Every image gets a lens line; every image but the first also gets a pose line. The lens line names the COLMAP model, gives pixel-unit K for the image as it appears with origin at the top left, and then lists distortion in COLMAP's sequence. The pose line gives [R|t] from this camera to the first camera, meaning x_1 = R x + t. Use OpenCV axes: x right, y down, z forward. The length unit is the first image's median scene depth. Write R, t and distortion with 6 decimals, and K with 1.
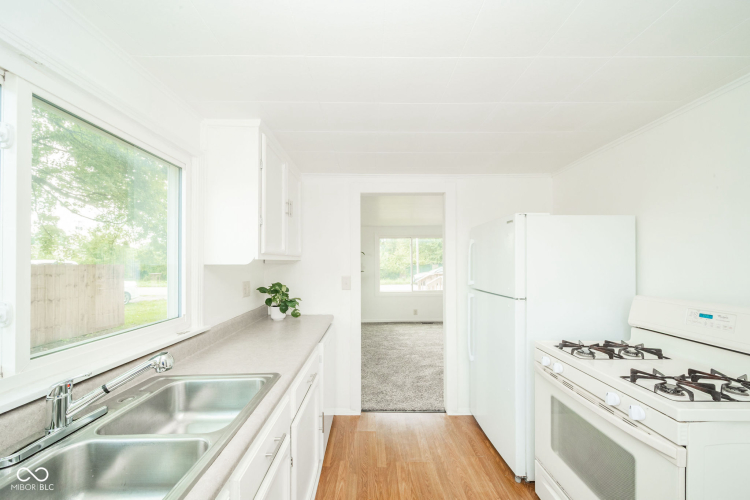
lens RADIAL K [[287.7, 0, 375.7], [0, 287.7, 258.4], [0, 0, 1]] dist [0.000348, -0.000051]
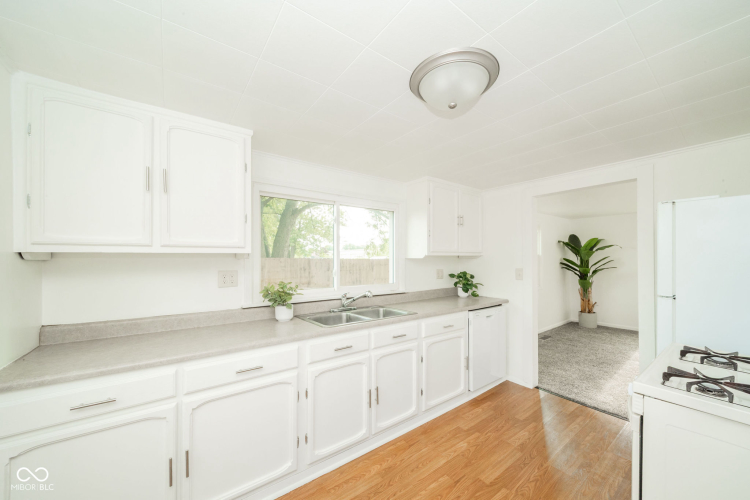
lens RADIAL K [[287.7, 0, 375.7], [0, 287.7, 258.4], [0, 0, 1]] dist [0.000348, -0.000051]
pose [[0.593019, 0.001272, -0.805188, 0.571518], [0.010530, 0.999901, 0.009334, 0.001107], [0.805120, -0.014013, 0.592947, -0.210614]]
